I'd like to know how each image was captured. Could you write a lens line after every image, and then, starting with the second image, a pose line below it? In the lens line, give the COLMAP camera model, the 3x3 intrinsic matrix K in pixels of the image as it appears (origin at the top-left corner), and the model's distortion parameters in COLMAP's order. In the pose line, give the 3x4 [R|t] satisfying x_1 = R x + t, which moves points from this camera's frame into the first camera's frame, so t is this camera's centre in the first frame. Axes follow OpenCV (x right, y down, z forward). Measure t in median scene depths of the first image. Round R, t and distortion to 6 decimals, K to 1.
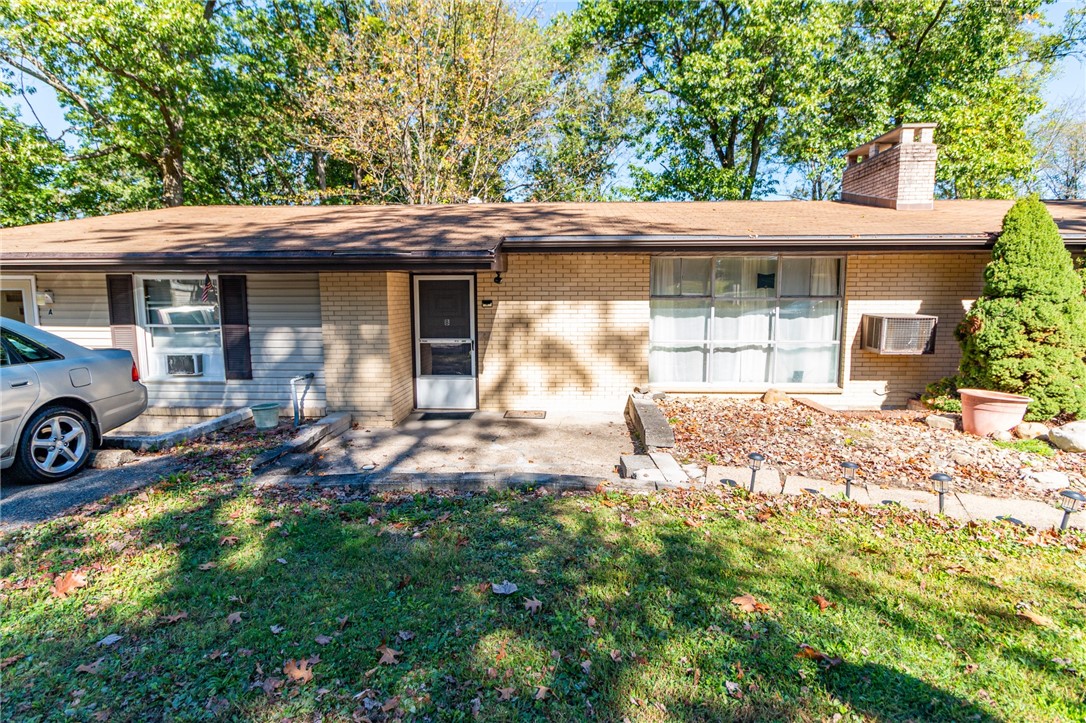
lens RADIAL K [[563.8, 0, 553.1], [0, 563.8, 365.1], [0, 0, 1]] dist [0.015253, -0.000324]
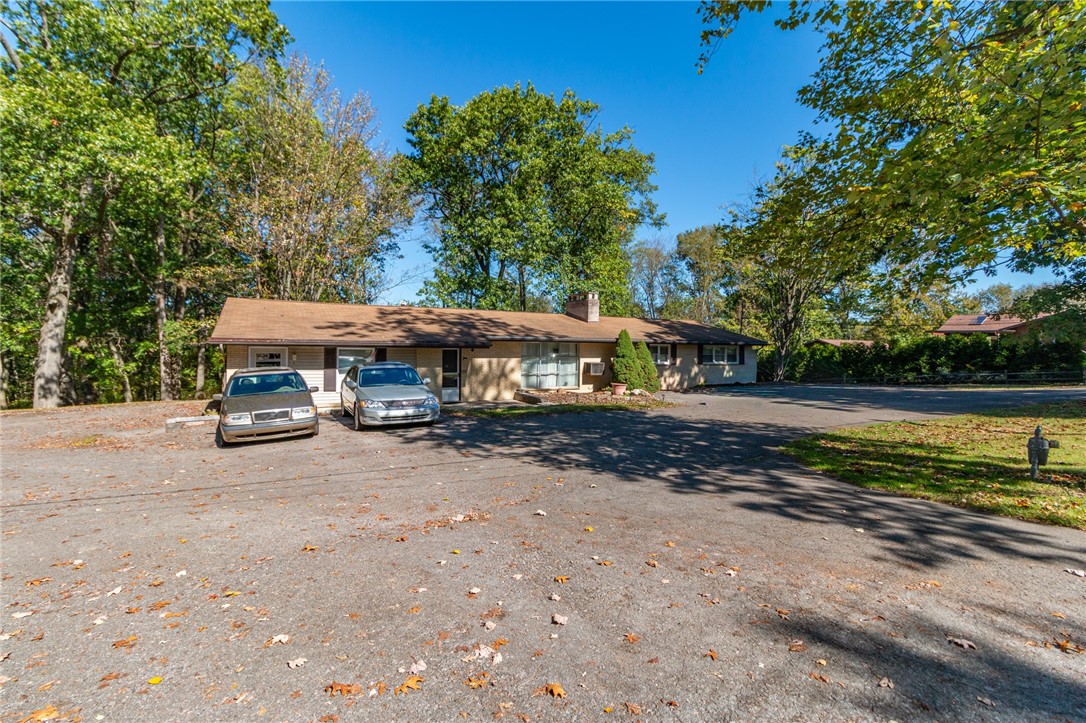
lens RADIAL K [[499.5, 0, 544.6], [0, 499.5, 365.5], [0, 0, 1]] dist [0.003774, 0.001617]
pose [[0.882187, -0.007939, 0.470833, -0.919220], [0.050033, 0.995778, -0.076955, 0.122848], [-0.468234, 0.091446, 0.878860, -1.274938]]
